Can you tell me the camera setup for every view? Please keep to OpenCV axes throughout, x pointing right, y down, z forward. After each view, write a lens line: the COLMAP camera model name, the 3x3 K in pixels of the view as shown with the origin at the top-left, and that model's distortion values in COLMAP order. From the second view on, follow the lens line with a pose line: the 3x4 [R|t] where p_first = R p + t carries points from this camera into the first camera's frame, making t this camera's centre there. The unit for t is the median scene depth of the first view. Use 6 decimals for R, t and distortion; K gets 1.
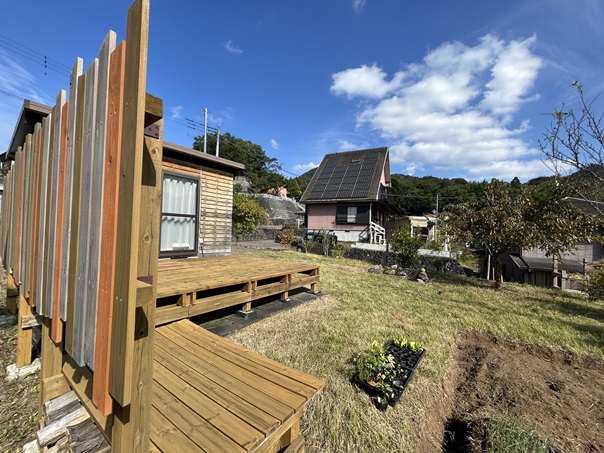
lens RADIAL K [[243.5, 0, 307.4], [0, 243.5, 227.0], [0, 0, 1]] dist [-0.001071, 0.001389]
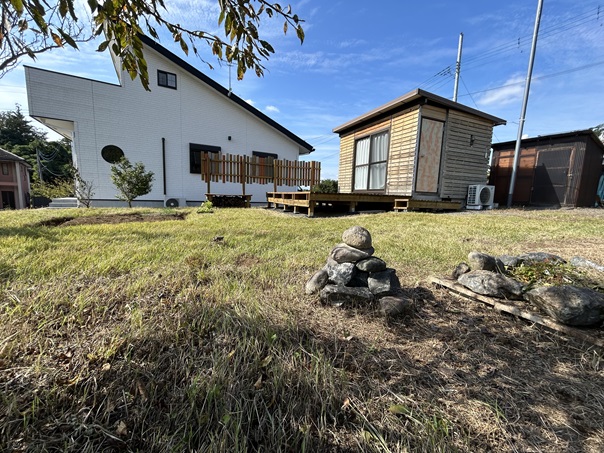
lens RADIAL K [[243.5, 0, 302.0], [0, 243.5, 225.9], [0, 0, 1]] dist [-0.001071, 0.001389]
pose [[-0.540096, 0.055348, -0.839781, 0.777291], [-0.033468, 0.995633, 0.087145, 0.179937], [0.840938, 0.075172, -0.535885, 1.284044]]
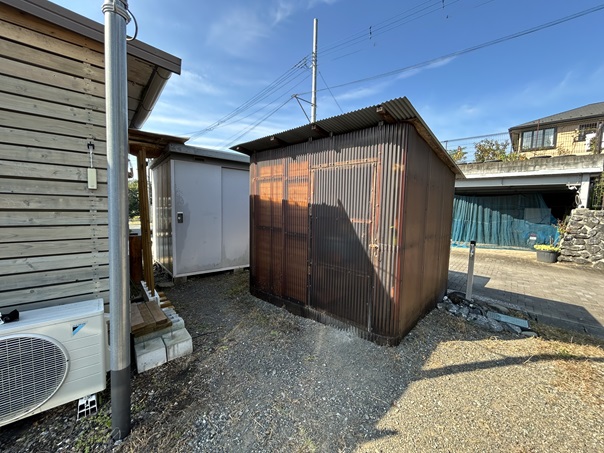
lens RADIAL K [[243.5, 0, 299.0], [0, 243.5, 225.7], [0, 0, 1]] dist [-0.001071, 0.001389]
pose [[-0.271150, 0.043190, -0.961568, -0.477515], [-0.013502, 0.998724, 0.048666, -0.044708], [0.962442, 0.026179, -0.270221, 1.695320]]
